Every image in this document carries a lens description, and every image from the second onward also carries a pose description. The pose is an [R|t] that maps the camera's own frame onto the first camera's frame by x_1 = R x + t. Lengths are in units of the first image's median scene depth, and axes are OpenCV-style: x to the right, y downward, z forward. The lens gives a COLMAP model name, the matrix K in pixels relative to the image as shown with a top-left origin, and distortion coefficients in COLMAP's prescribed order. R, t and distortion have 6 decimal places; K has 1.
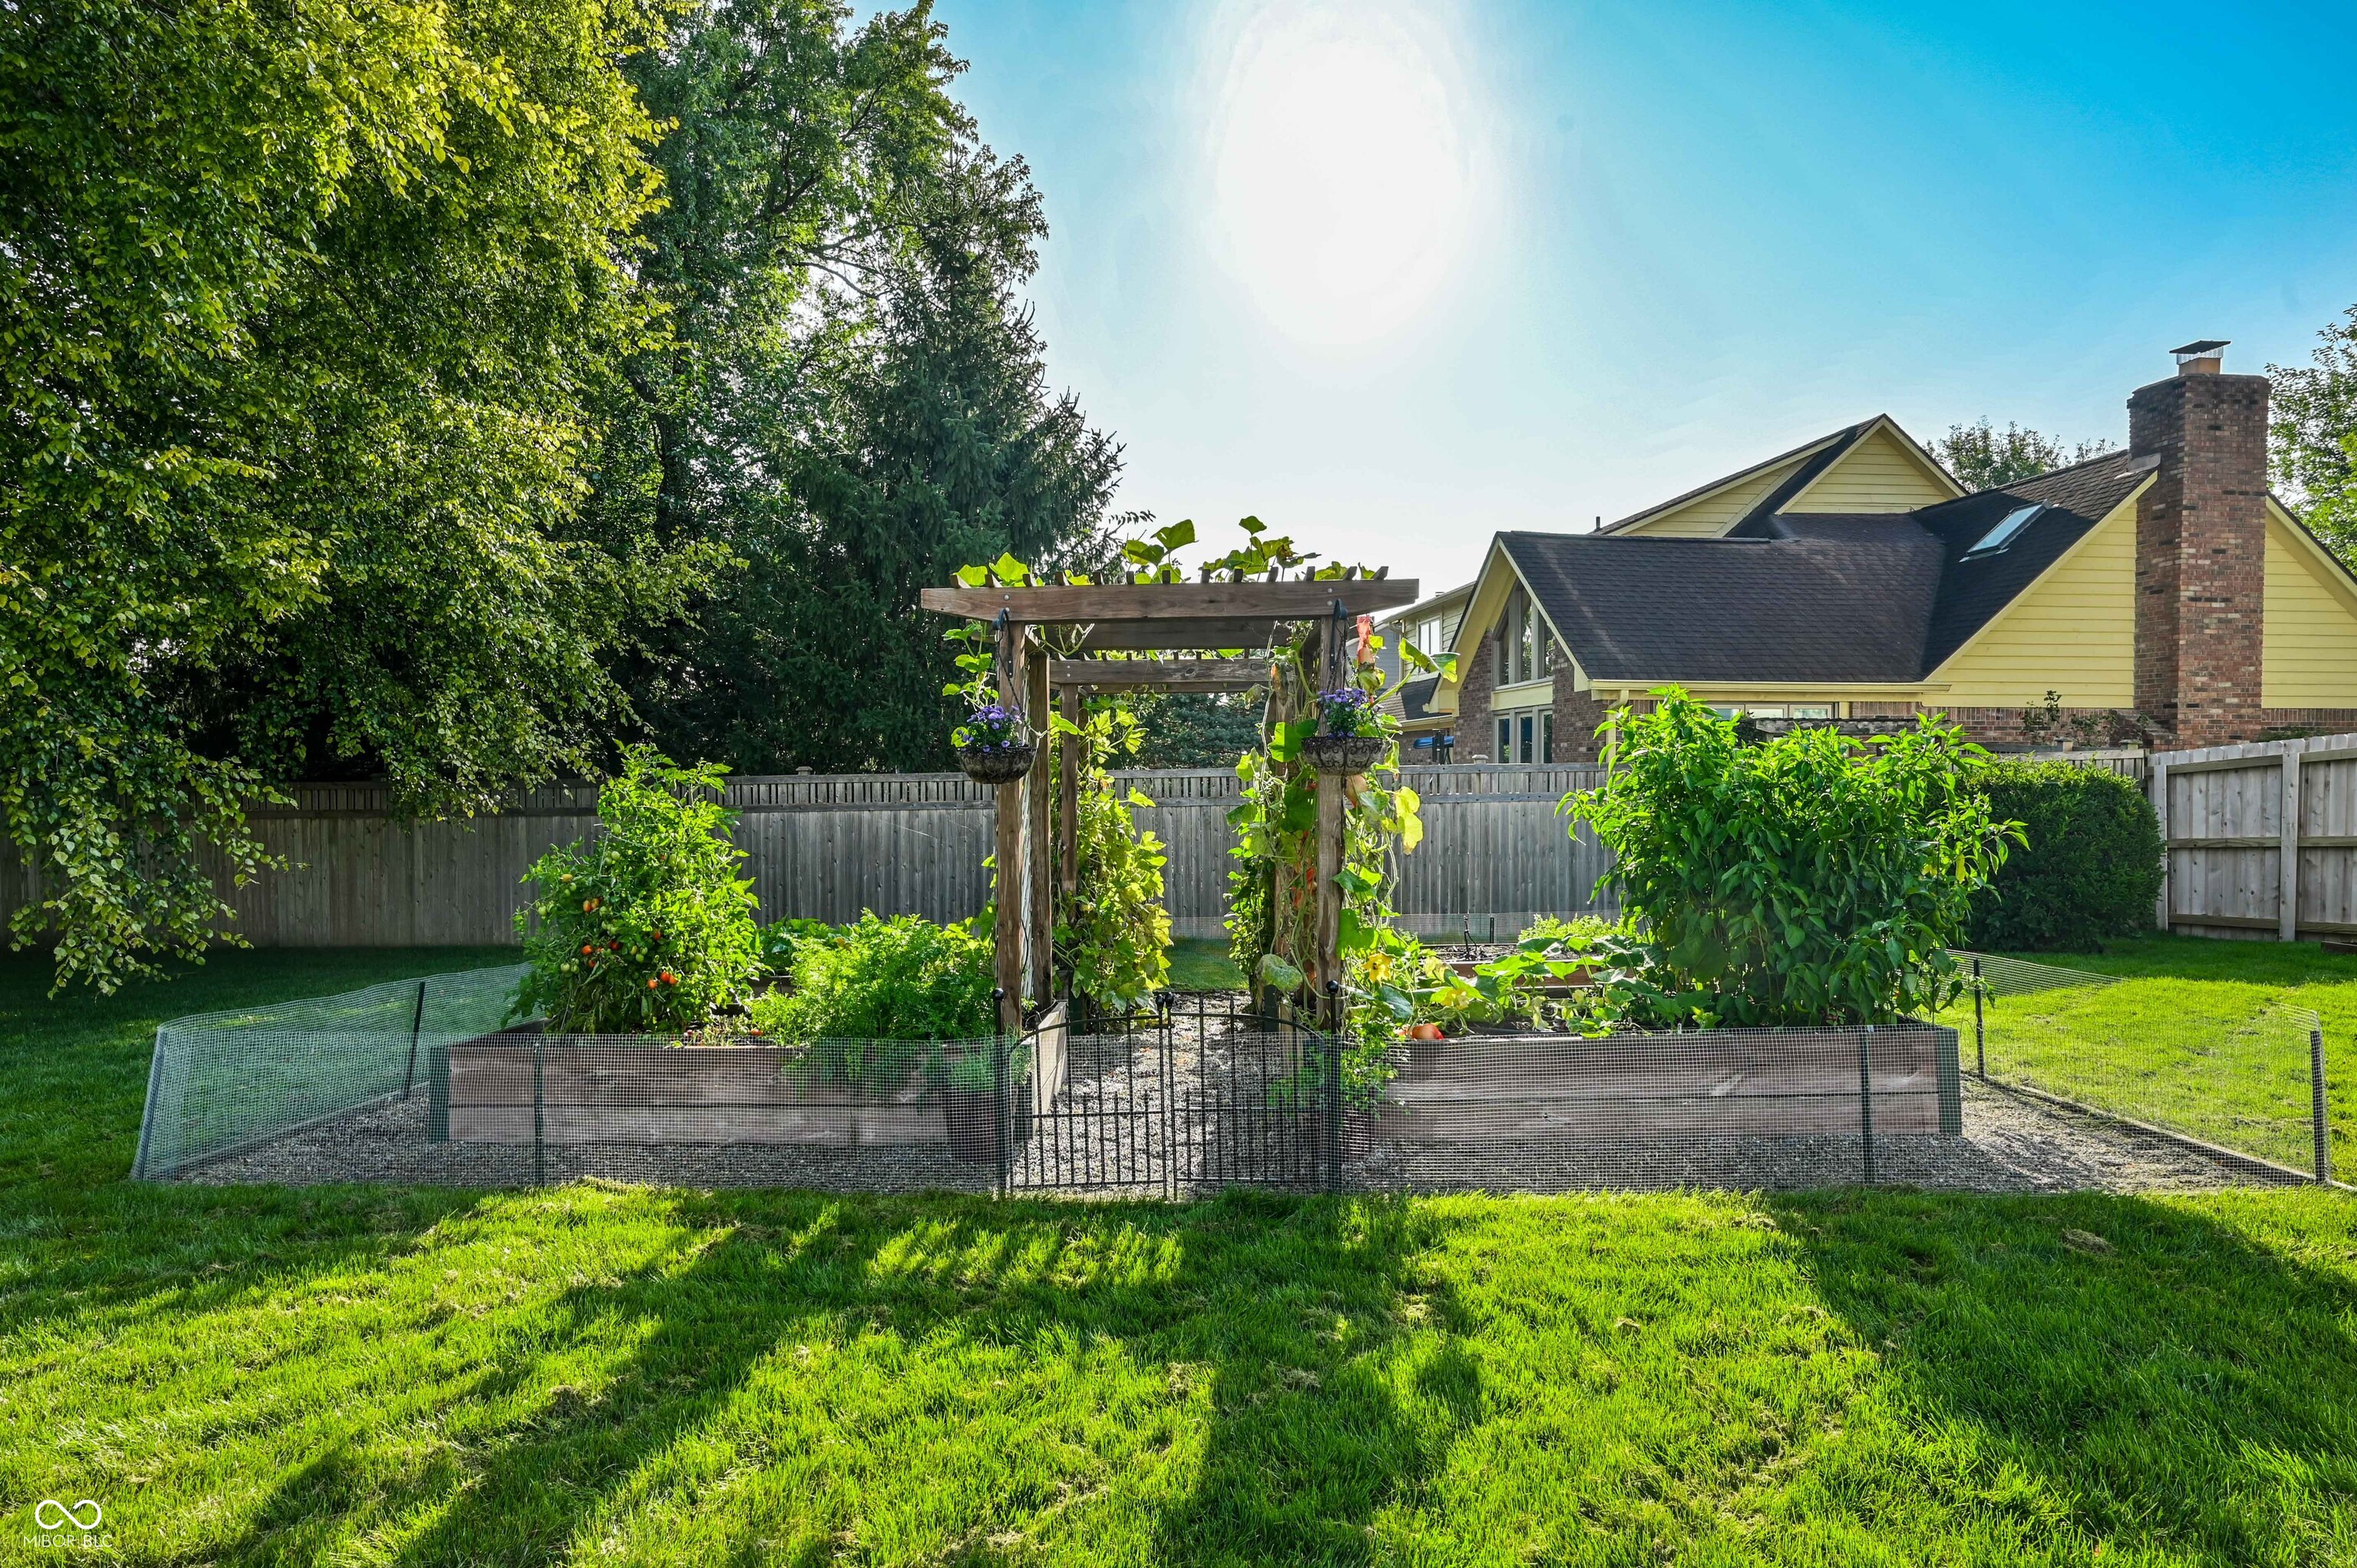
lens RADIAL K [[1167.7, 0, 1172.9], [0, 1167.7, 784.5], [0, 0, 1]] dist [-0.002665, -0.000135]
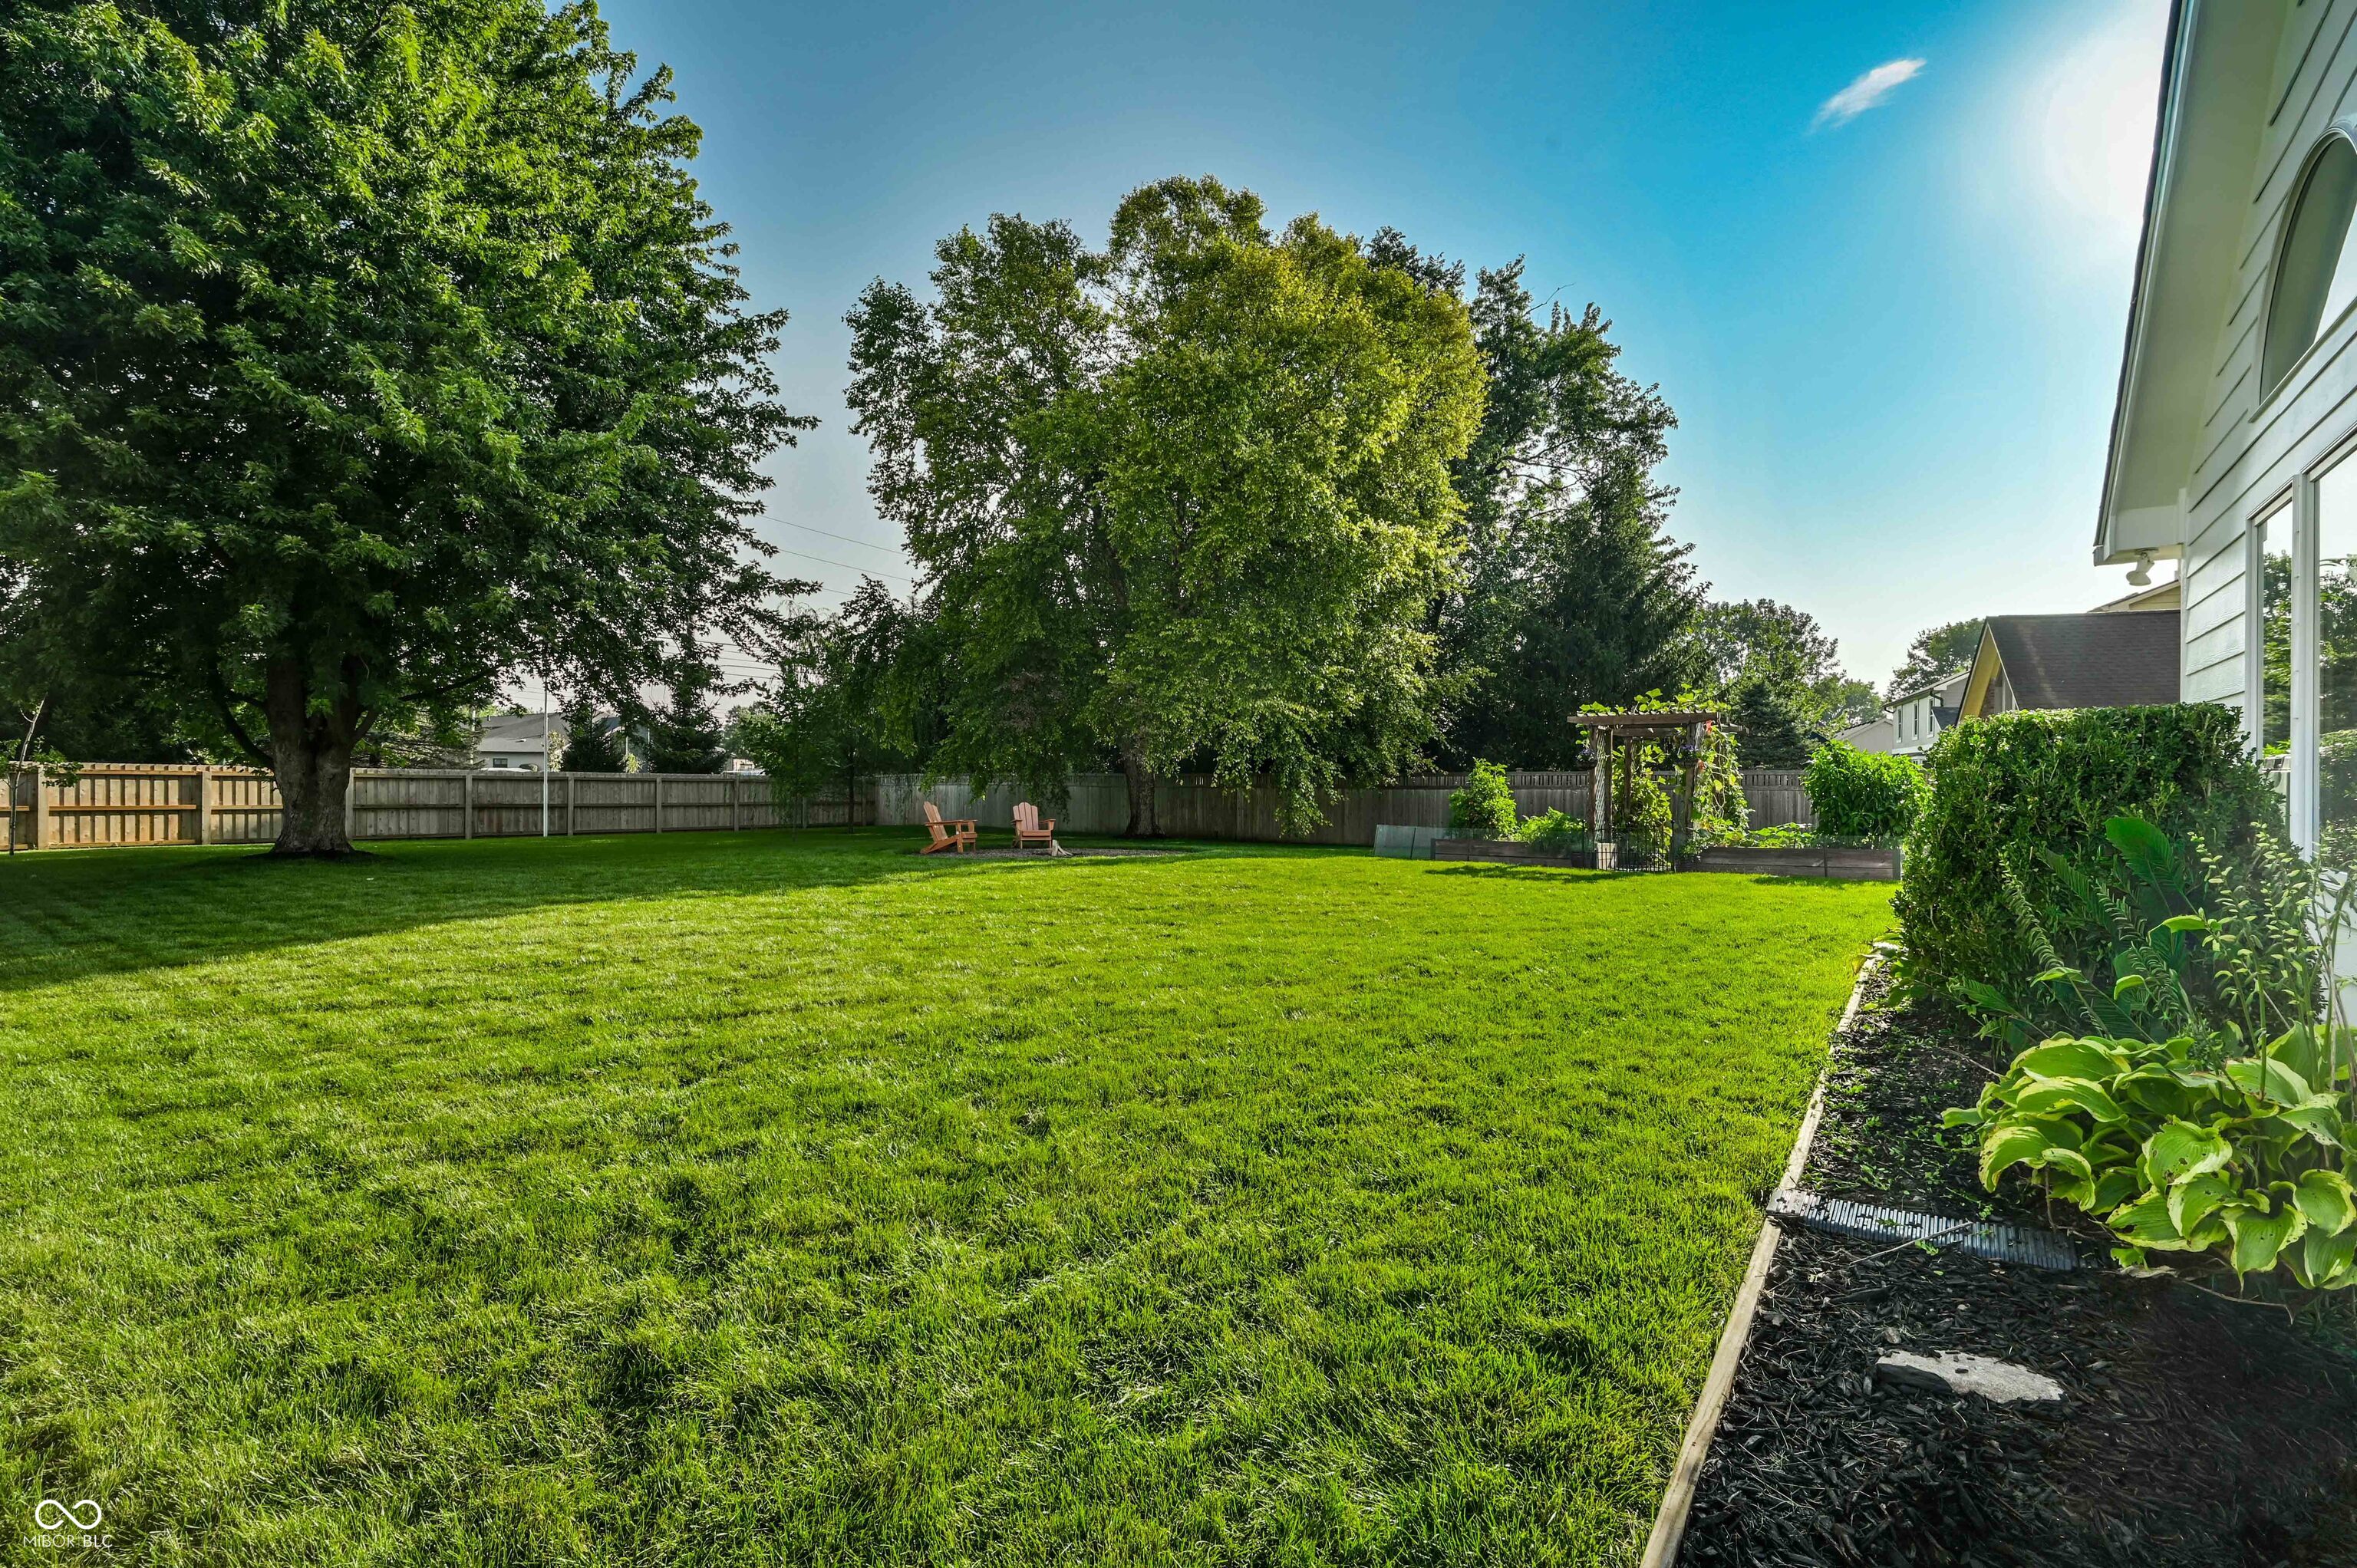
lens RADIAL K [[1047.7, 0, 1165.2], [0, 1047.7, 779.2], [0, 0, 1]] dist [0.001594, 0.000049]
pose [[0.819920, 0.012788, -0.572336, 0.334614], [-0.017315, 0.999847, -0.002465, 0.029742], [0.572217, 0.011931, 0.820016, -1.263027]]
